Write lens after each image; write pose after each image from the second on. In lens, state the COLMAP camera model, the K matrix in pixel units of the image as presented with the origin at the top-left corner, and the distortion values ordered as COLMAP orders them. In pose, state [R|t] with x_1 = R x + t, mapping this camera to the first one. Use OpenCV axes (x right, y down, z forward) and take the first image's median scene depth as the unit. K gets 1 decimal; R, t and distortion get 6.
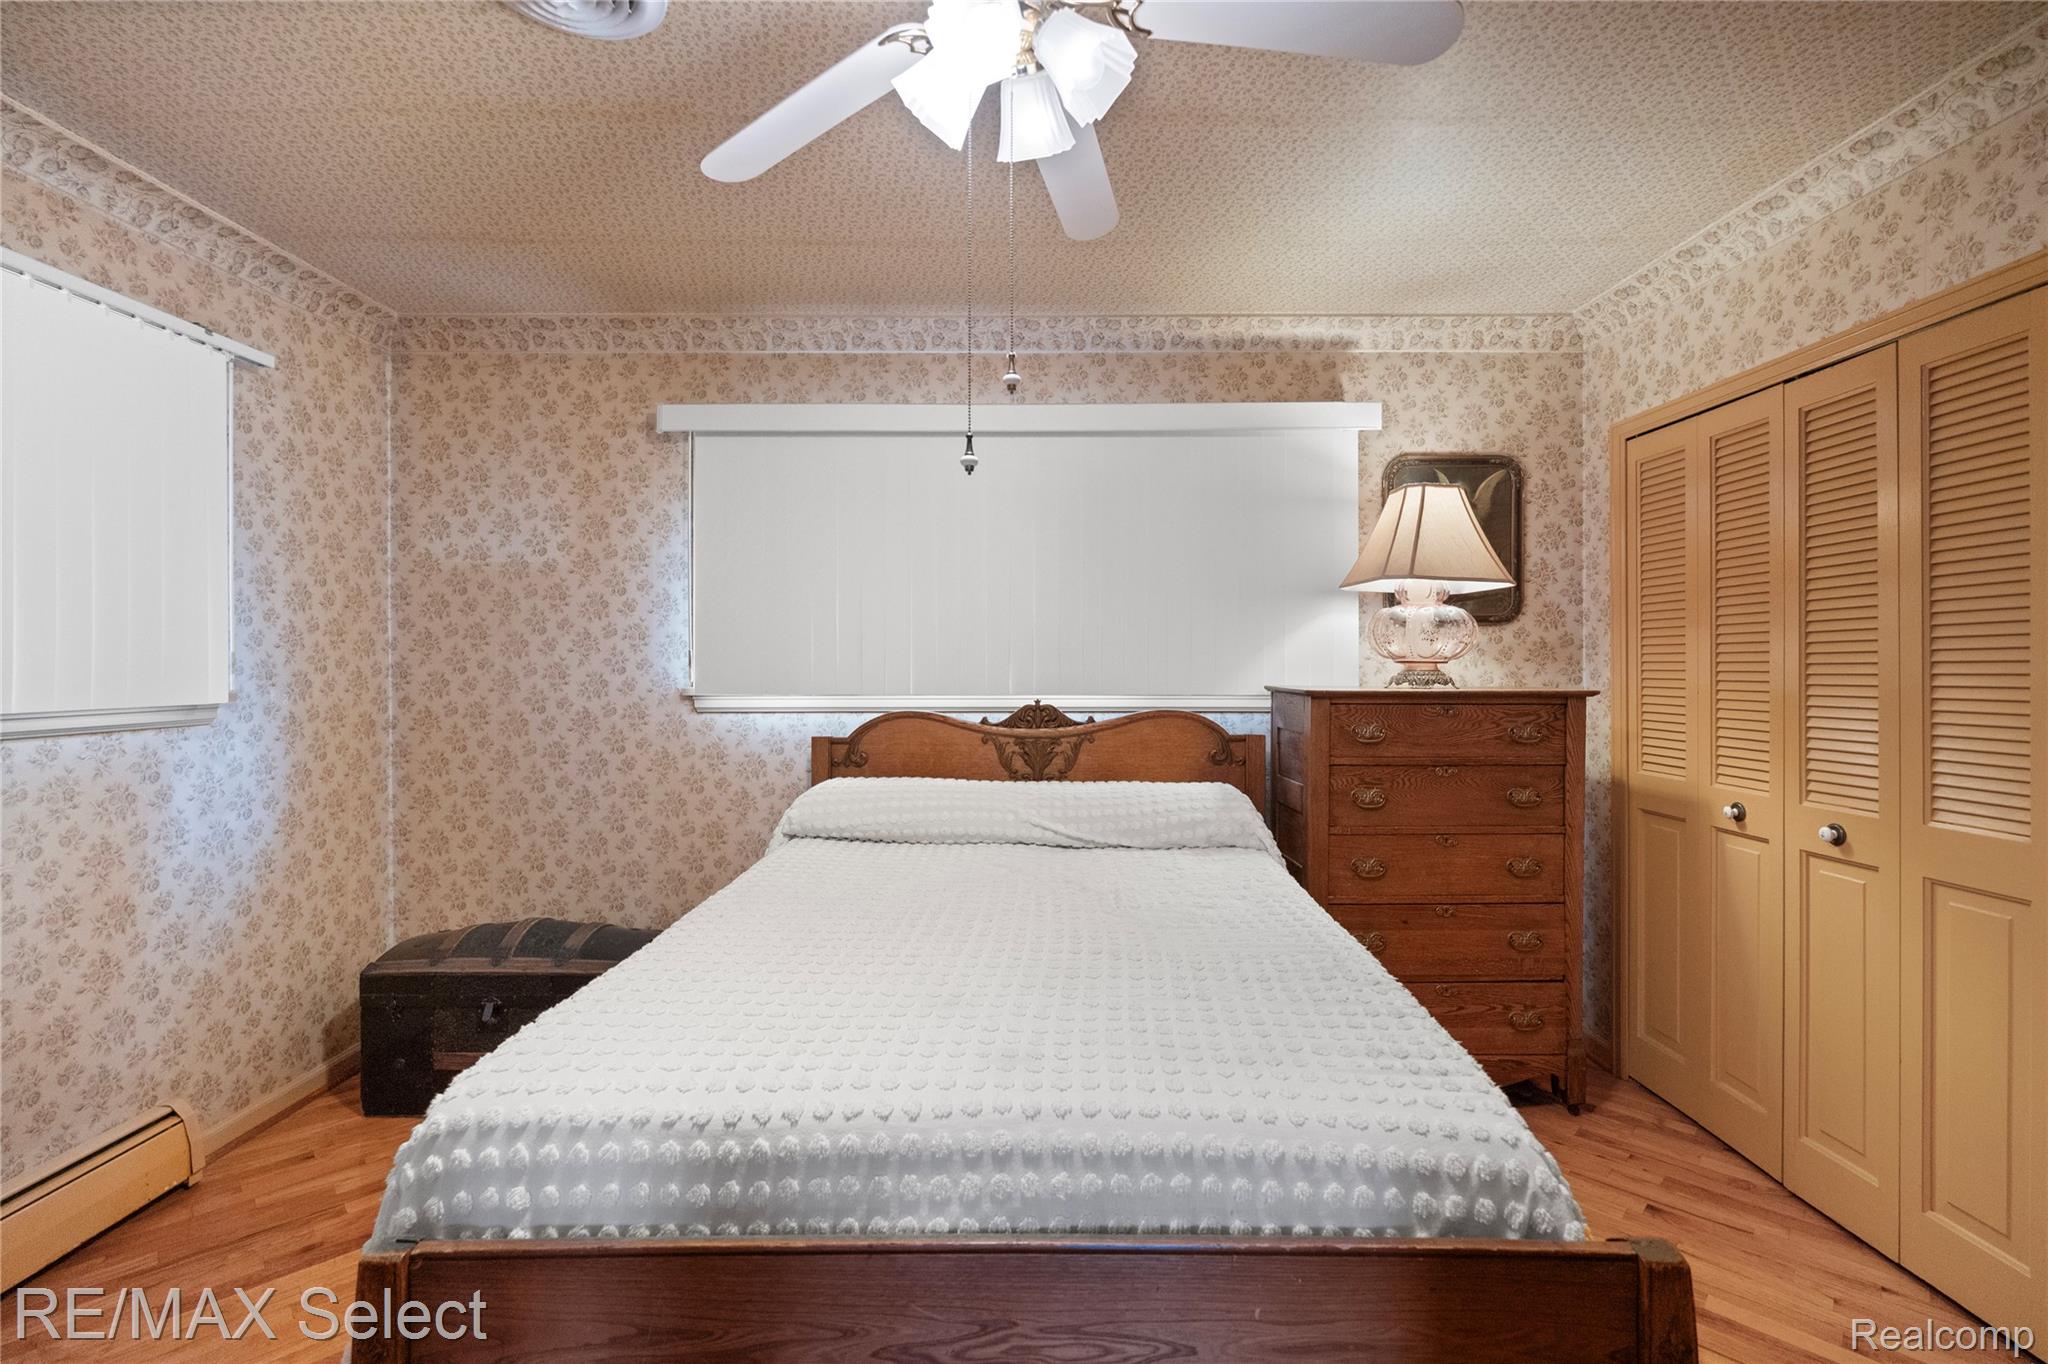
lens RADIAL K [[926.9, 0, 1026.6], [0, 926.9, 680.1], [0, 0, 1]] dist [-0.003670, -0.000052]
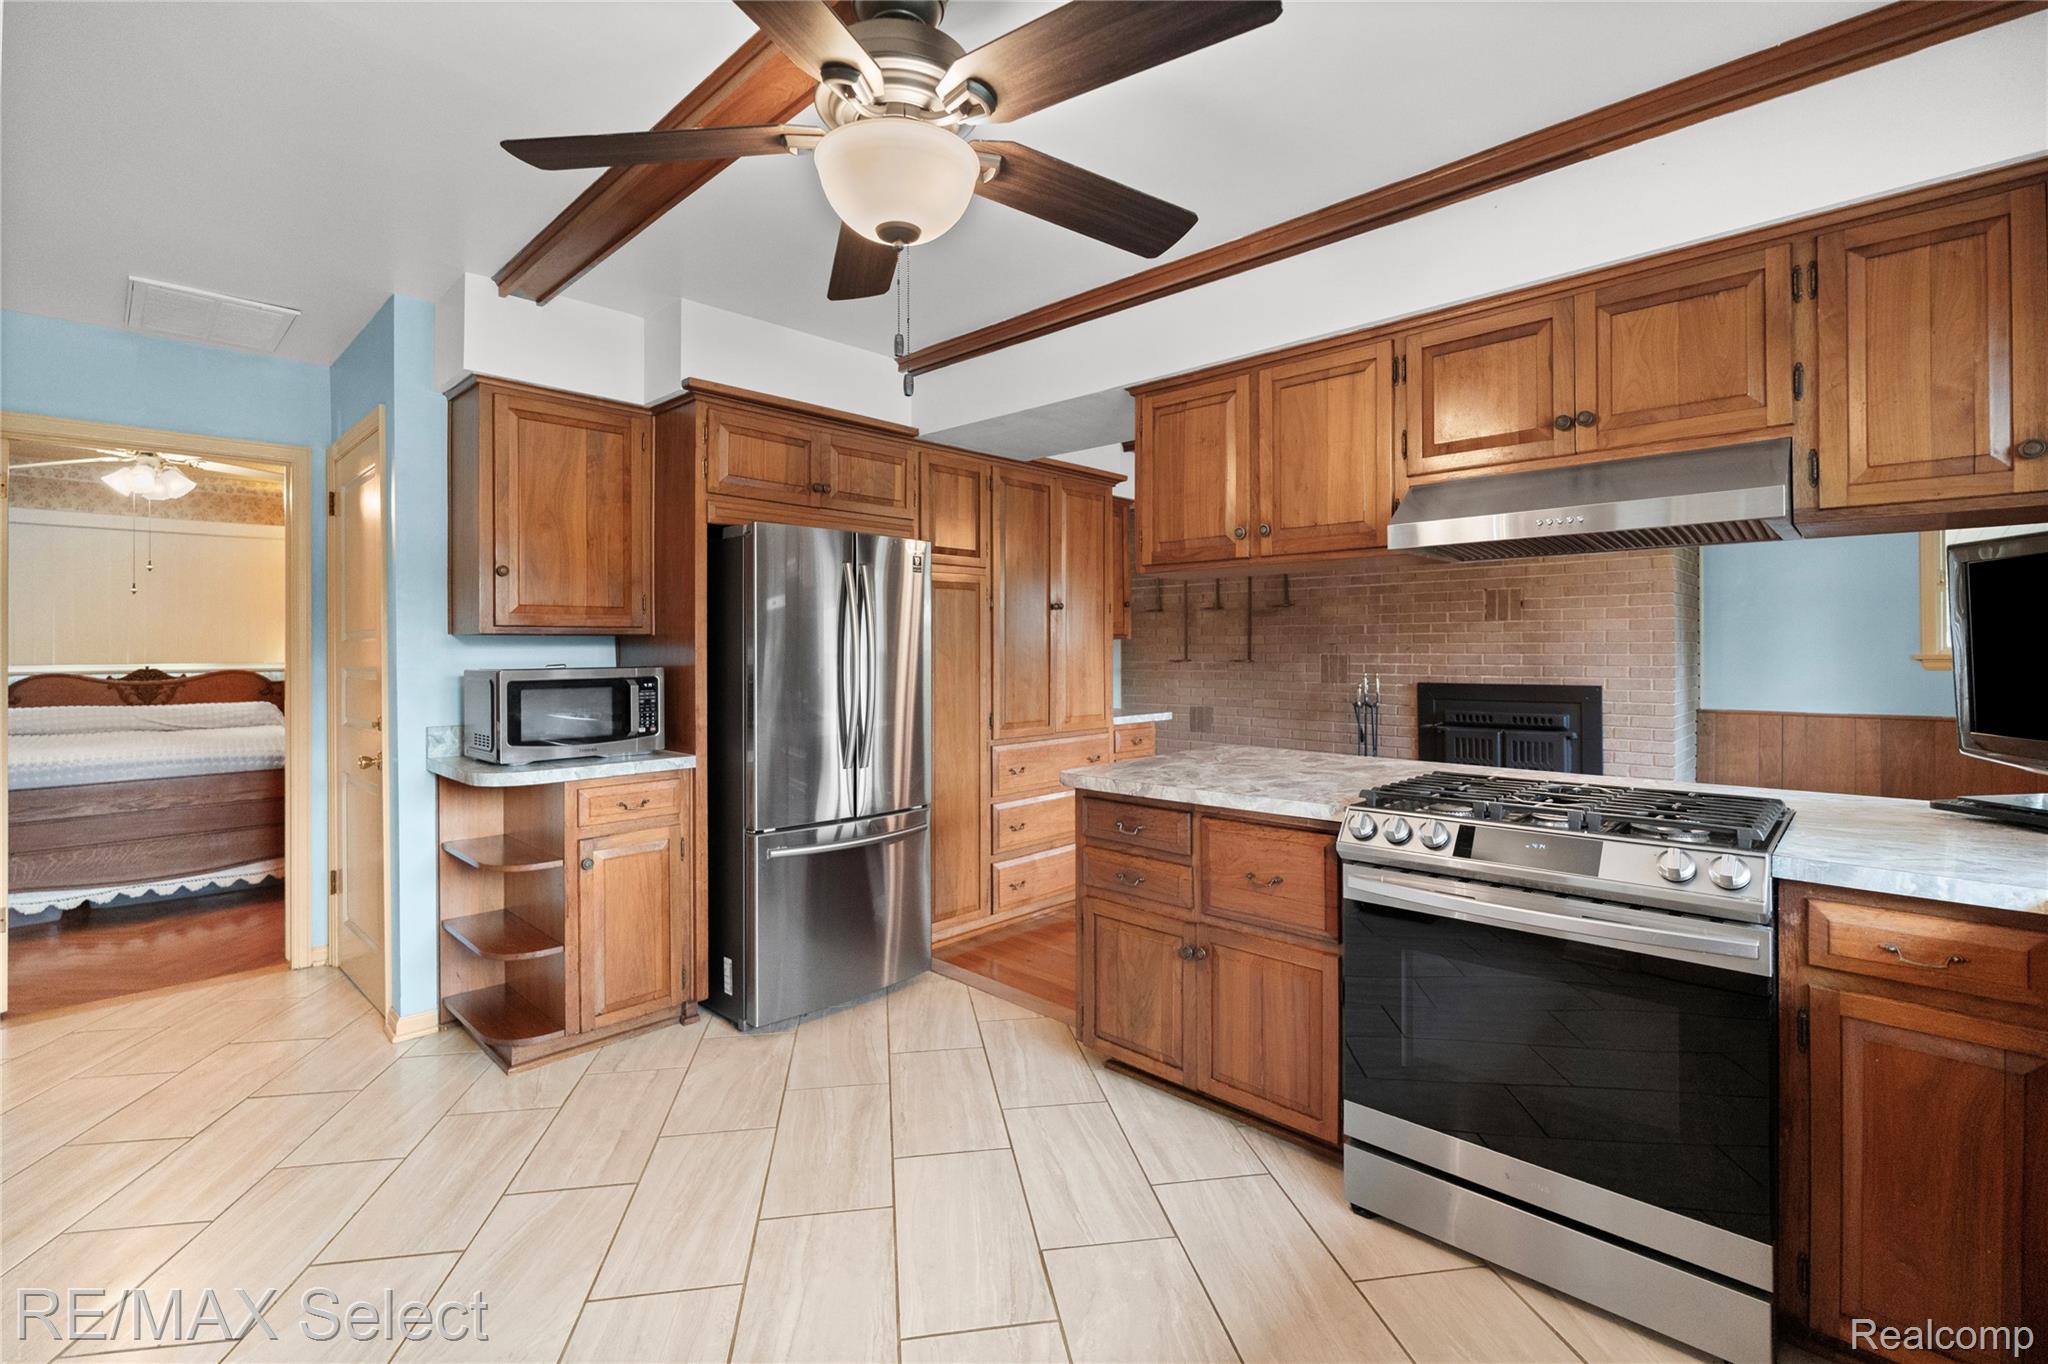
lens RADIAL K [[926.9, 0, 1039.0], [0, 926.9, 638.6], [0, 0, 1]] dist [-0.003670, -0.000052]
pose [[0.684405, 0.004579, 0.729088, -0.123744], [-0.000342, 0.999982, -0.005958, -0.027539], [-0.729102, 0.003828, 0.684394, -1.754402]]
